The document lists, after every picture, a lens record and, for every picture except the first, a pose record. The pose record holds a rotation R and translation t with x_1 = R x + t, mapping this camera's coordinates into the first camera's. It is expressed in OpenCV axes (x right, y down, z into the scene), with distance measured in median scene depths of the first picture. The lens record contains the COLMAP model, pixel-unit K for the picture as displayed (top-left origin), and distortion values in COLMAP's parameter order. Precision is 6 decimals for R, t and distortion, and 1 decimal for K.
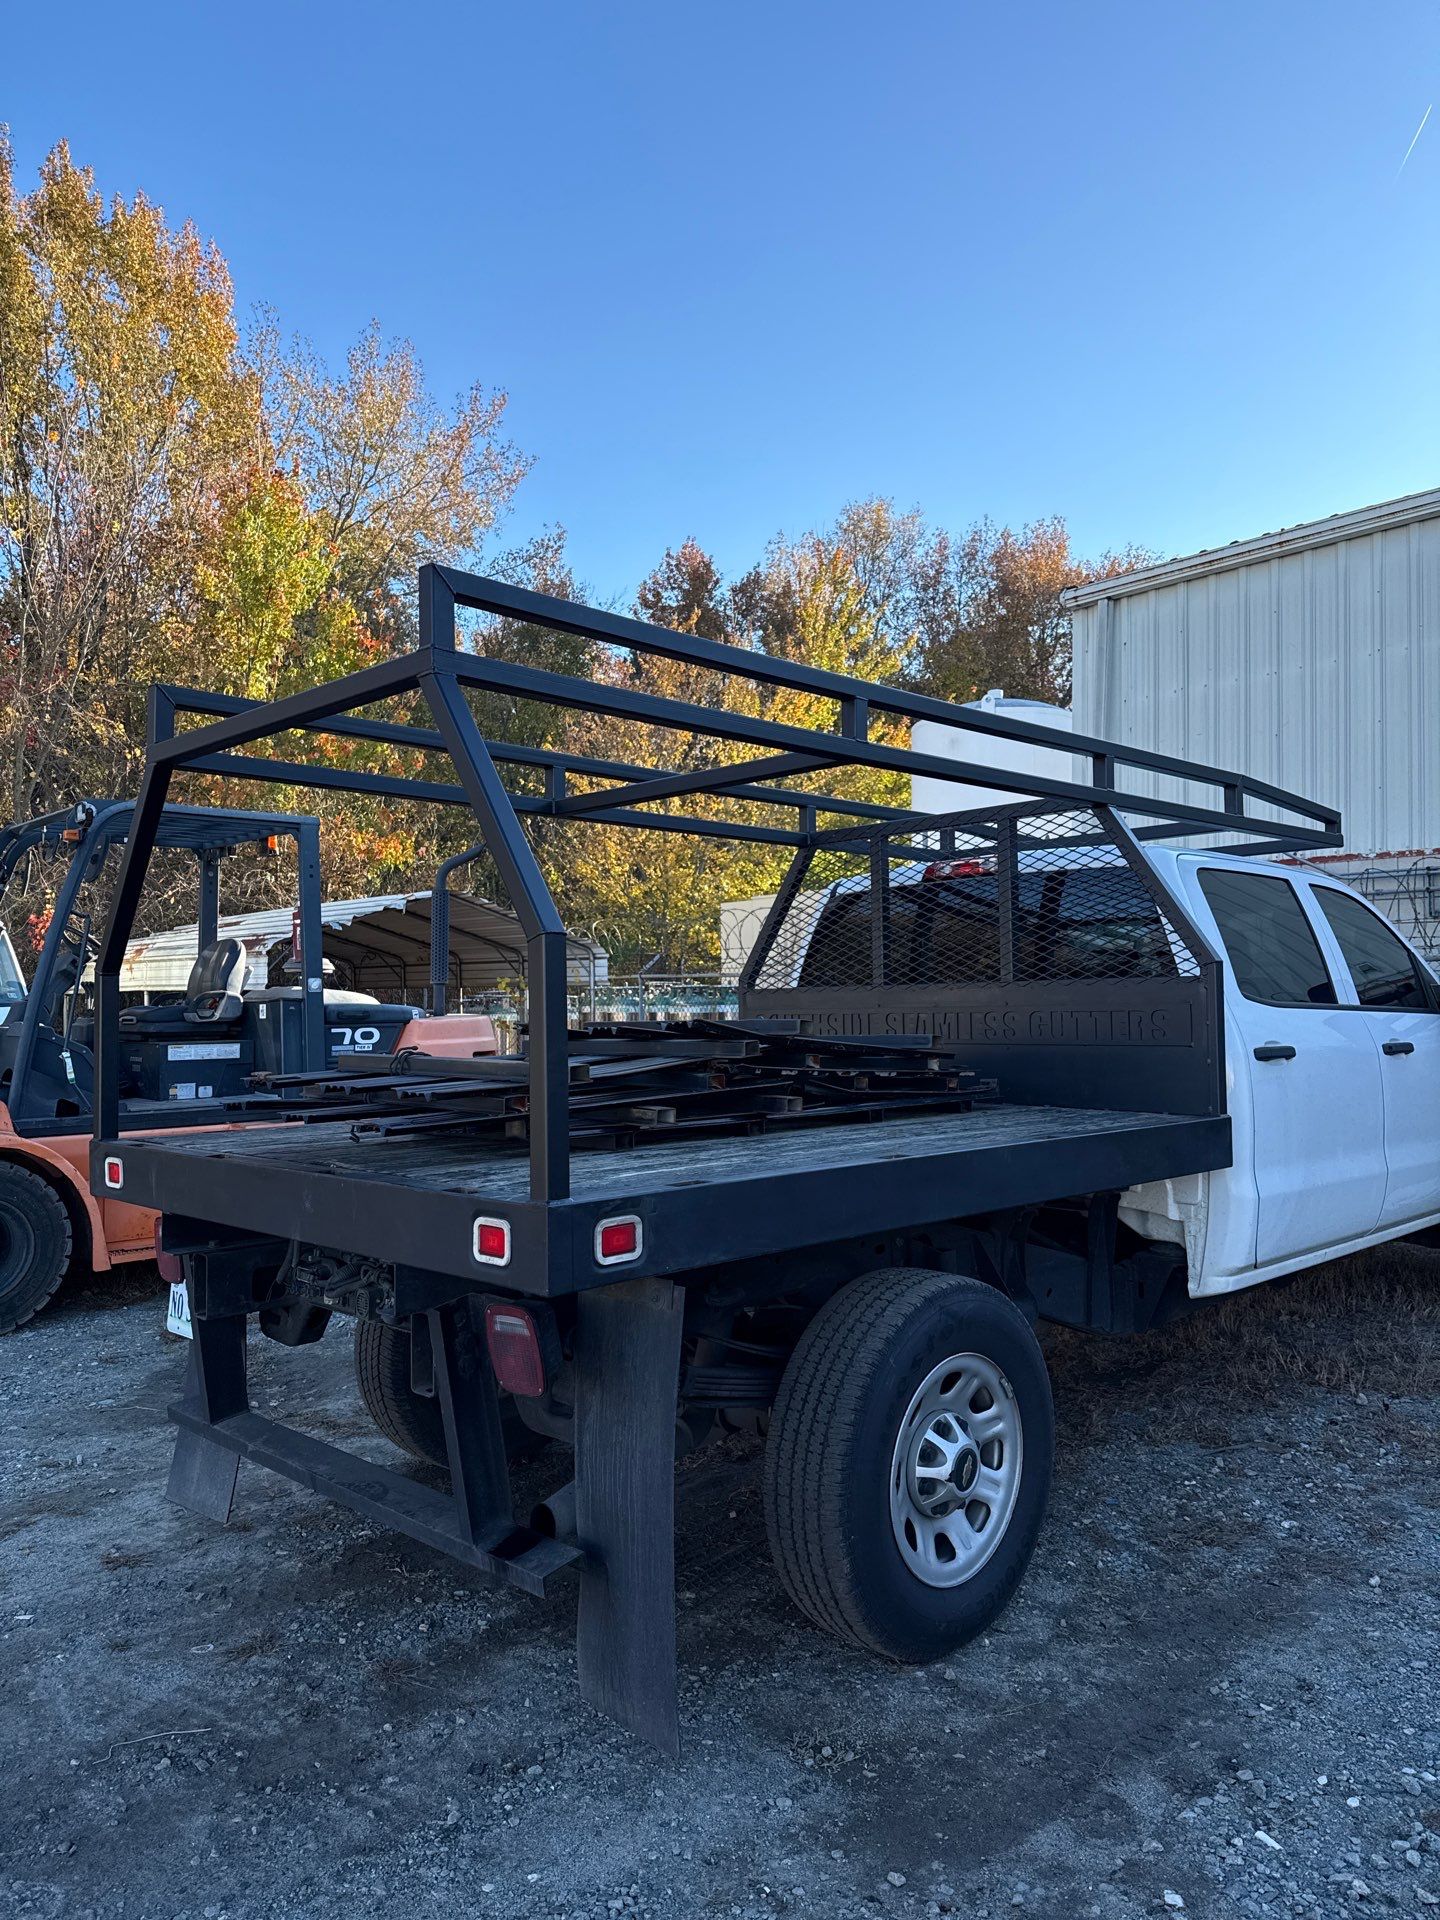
lens RADIAL K [[1351.6, 0, 720.0], [0, 1351.6, 960.0], [0, 0, 1]] dist [0.016240, -0.028782]
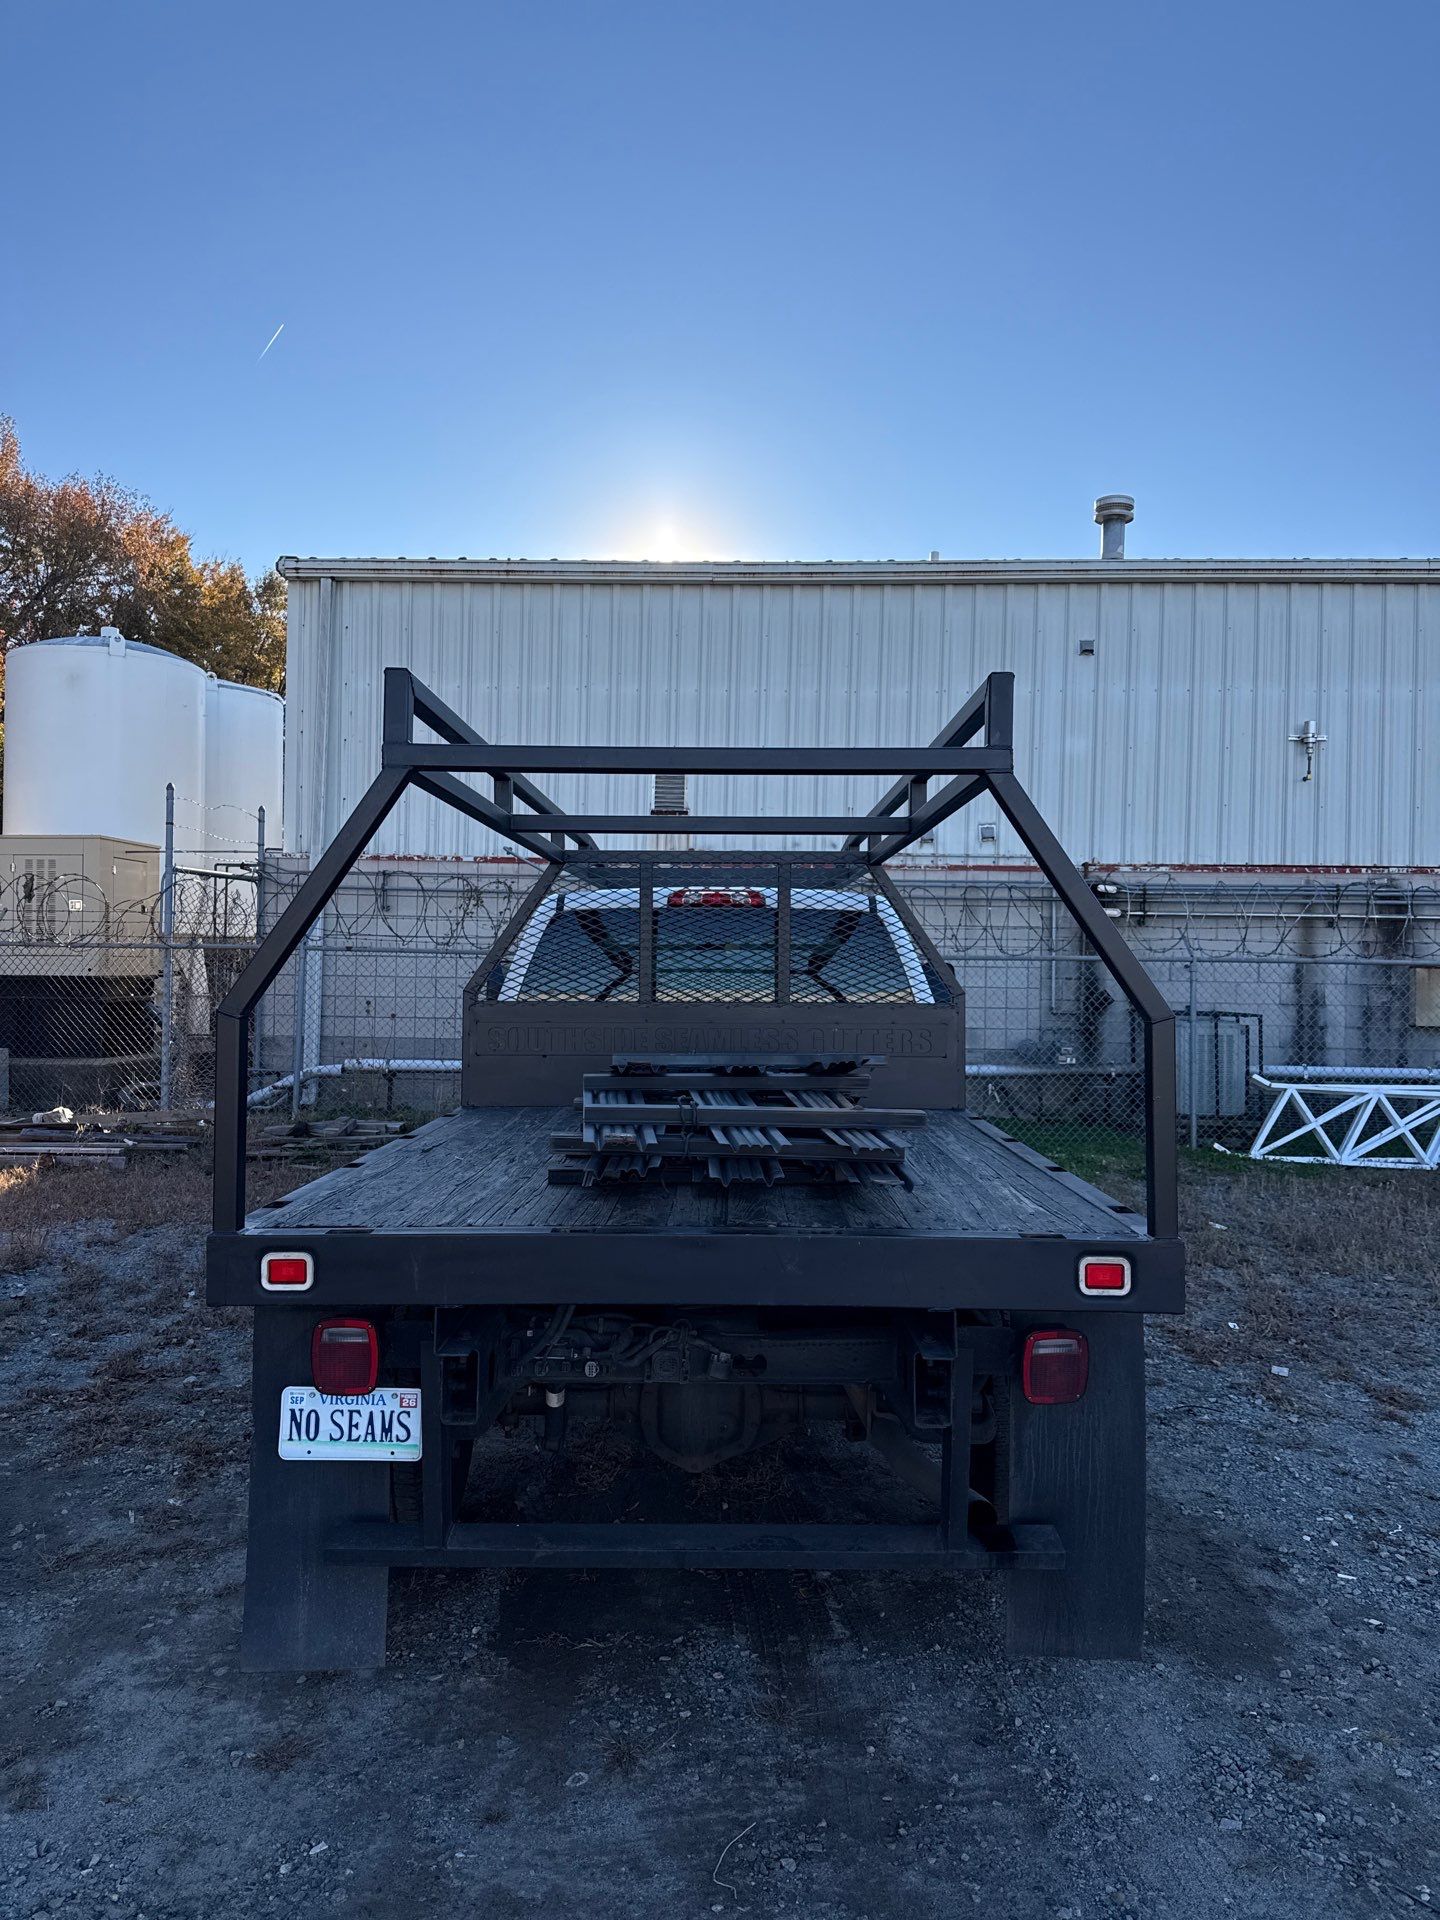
lens RADIAL K [[1343.6, 0, 751.0], [0, 1343.6, 960.1], [0, 0, 1]] dist [-0.006810, -0.007366]
pose [[0.695945, 0.029339, 0.717496, -0.591388], [-0.052103, 0.998595, 0.009704, -0.028628], [-0.716203, -0.044137, 0.696495, 0.202745]]
